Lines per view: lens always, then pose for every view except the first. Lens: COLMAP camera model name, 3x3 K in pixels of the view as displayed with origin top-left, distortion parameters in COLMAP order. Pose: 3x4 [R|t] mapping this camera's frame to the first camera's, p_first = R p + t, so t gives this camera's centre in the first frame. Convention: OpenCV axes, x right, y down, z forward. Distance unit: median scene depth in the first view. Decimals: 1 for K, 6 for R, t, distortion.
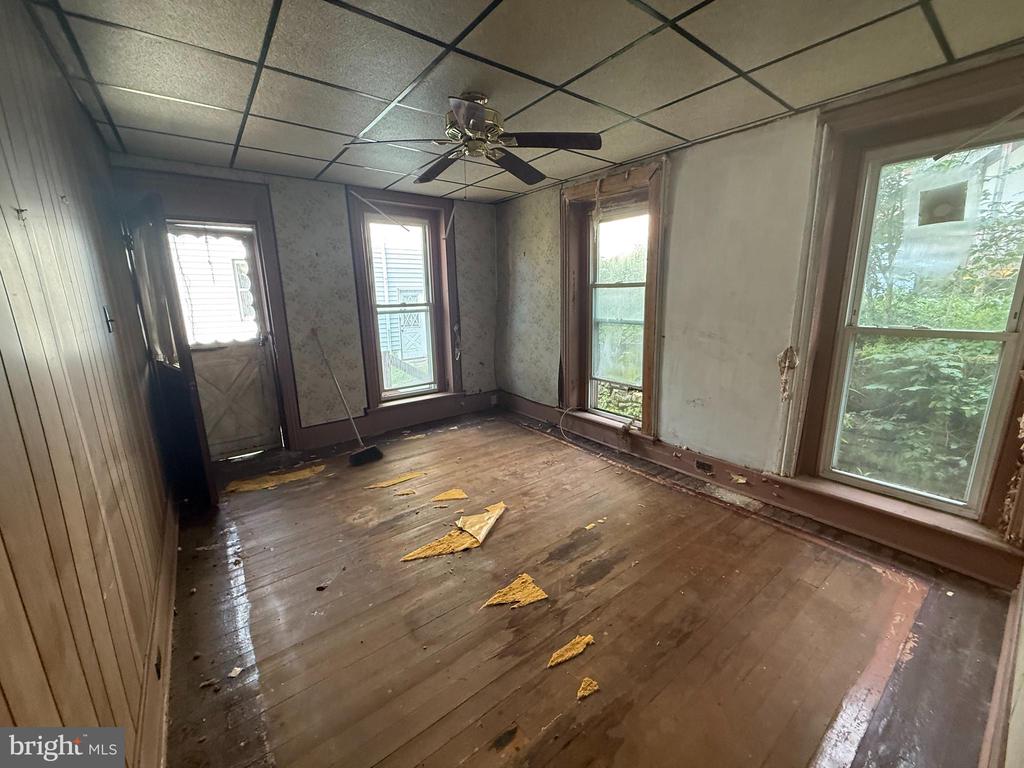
lens RADIAL K [[409.3, 0, 510.9], [0, 409.3, 379.8], [0, 0, 1]] dist [-0.003673, -0.000108]
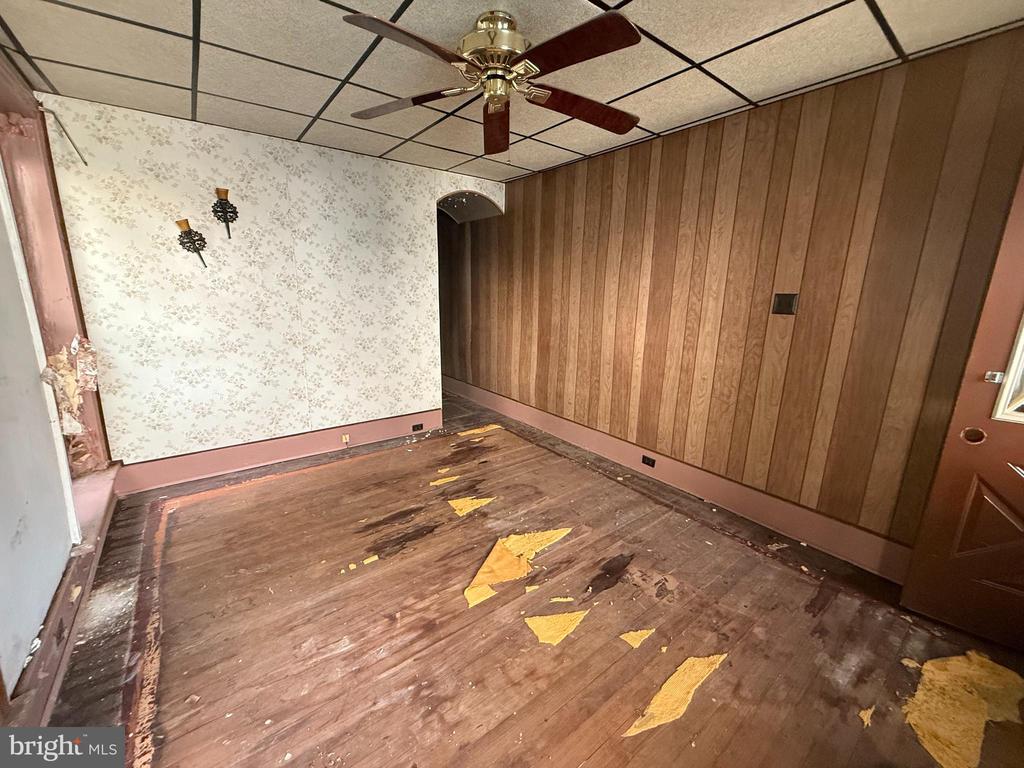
lens RADIAL K [[409.3, 0, 512.8], [0, 409.3, 380.6], [0, 0, 1]] dist [-0.003673, -0.000108]
pose [[-0.999998, 0.000079, -0.002139, -0.093864], [-0.000854, 0.901779, 0.432197, -0.328853], [0.001963, 0.432198, -0.901777, 1.537009]]
